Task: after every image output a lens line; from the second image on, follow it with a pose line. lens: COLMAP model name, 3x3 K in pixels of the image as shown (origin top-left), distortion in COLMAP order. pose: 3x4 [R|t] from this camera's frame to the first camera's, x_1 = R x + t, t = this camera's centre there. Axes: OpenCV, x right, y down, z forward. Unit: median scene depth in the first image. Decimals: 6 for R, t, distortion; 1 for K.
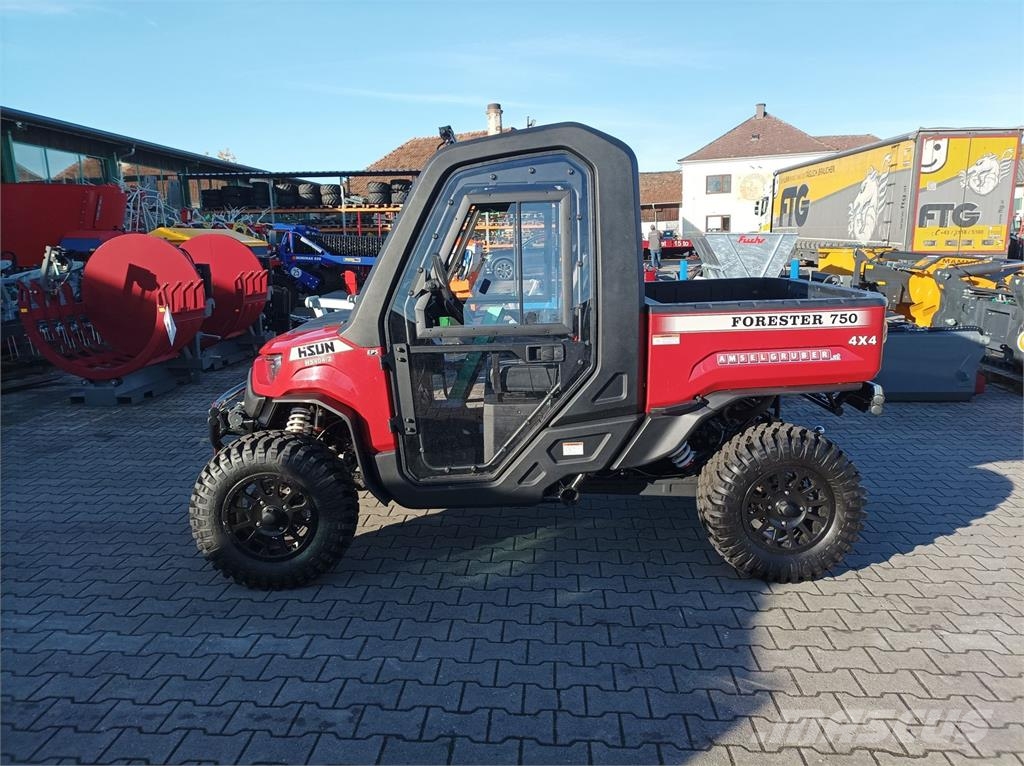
lens RADIAL K [[759.2, 0, 511.0], [0, 759.2, 381.4], [0, 0, 1]] dist [0.049169, -0.036546]
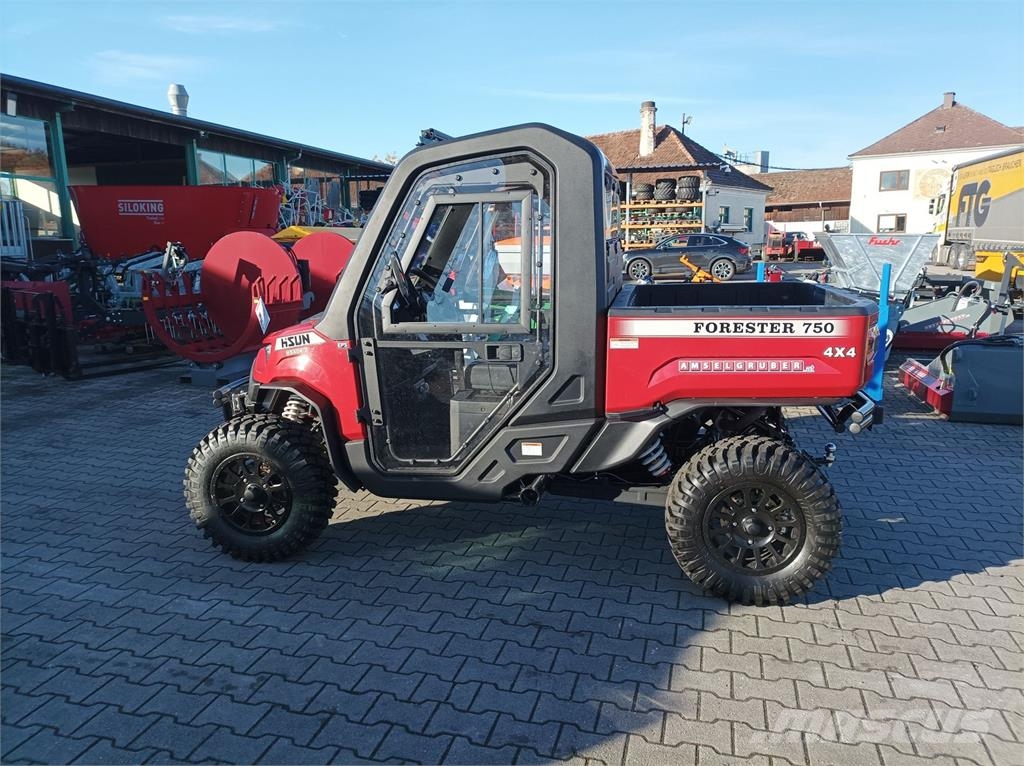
lens RADIAL K [[759.2, 0, 510.6], [0, 759.2, 380.7], [0, 0, 1]] dist [0.049169, -0.036546]
pose [[0.978591, 0.046294, -0.200540, 0.244452], [-0.046255, 0.998918, 0.004879, -0.004697], [0.200549, 0.004502, 0.979673, 0.014281]]
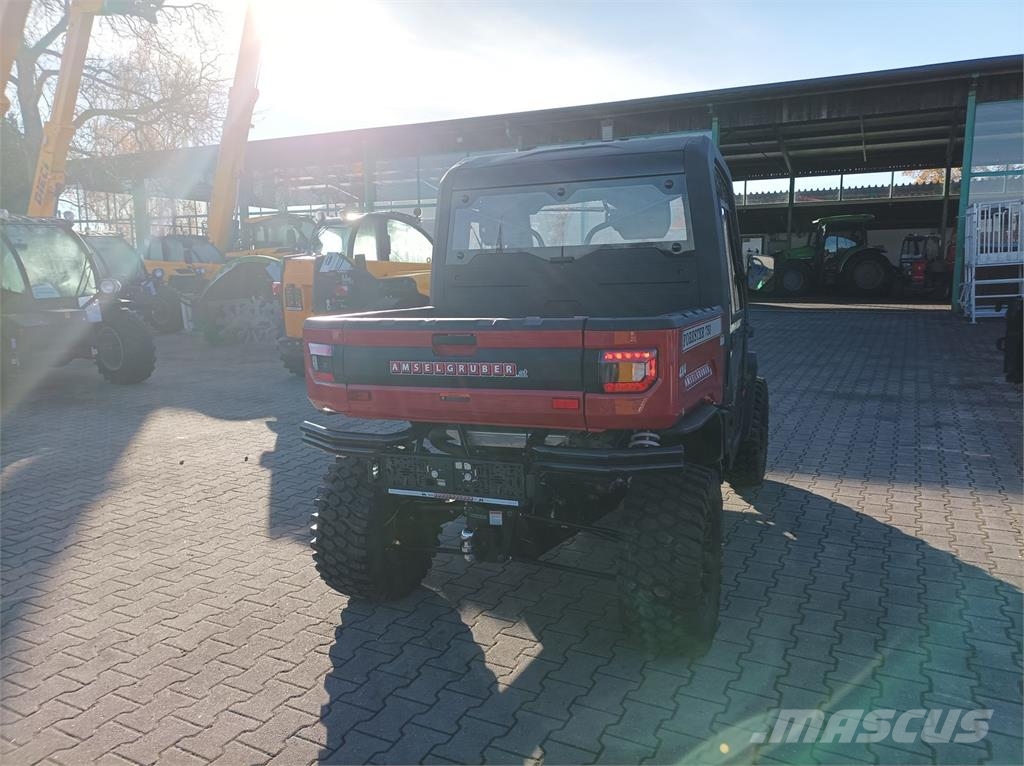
lens RADIAL K [[759.2, 0, 513.5], [0, 759.2, 378.4], [0, 0, 1]] dist [0.049169, -0.036546]
pose [[-0.401368, 0.159930, -0.901846, 1.146940], [-0.148684, 0.960200, 0.236450, -0.272679], [0.903768, 0.228993, -0.361614, 1.477925]]
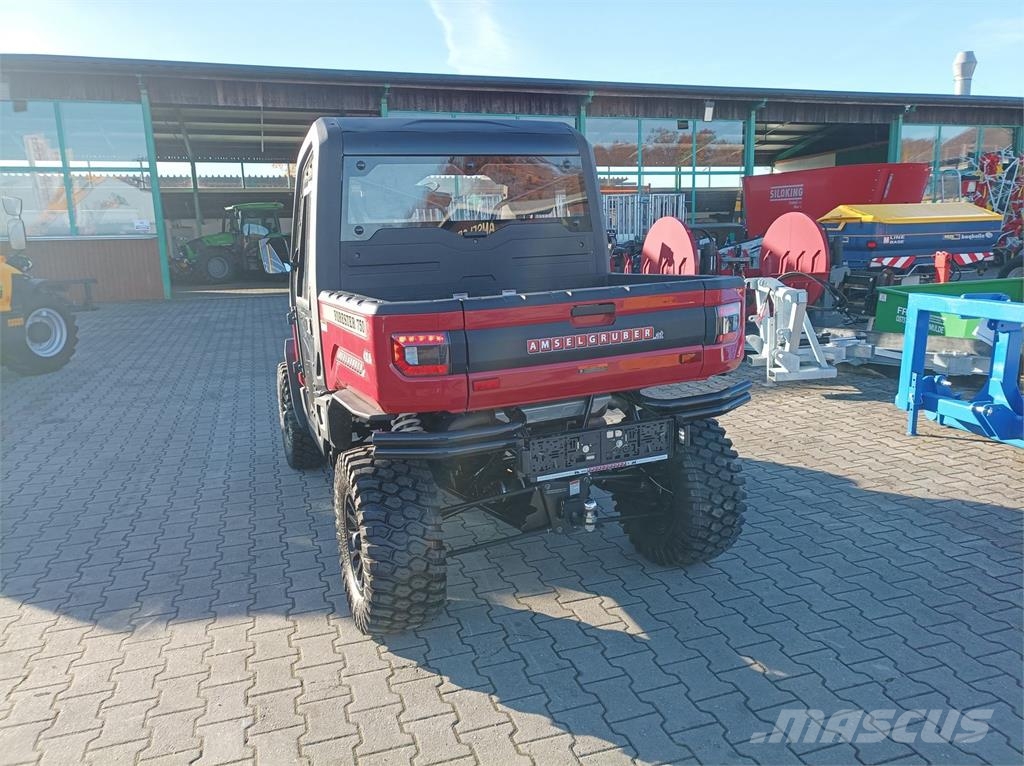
lens RADIAL K [[759.2, 0, 510.3], [0, 759.2, 378.1], [0, 0, 1]] dist [0.049169, -0.036546]
pose [[0.371483, 0.175305, -0.911739, 1.146580], [-0.149995, 0.980444, 0.127401, -0.141167], [0.916244, 0.089429, 0.390513, 0.789684]]
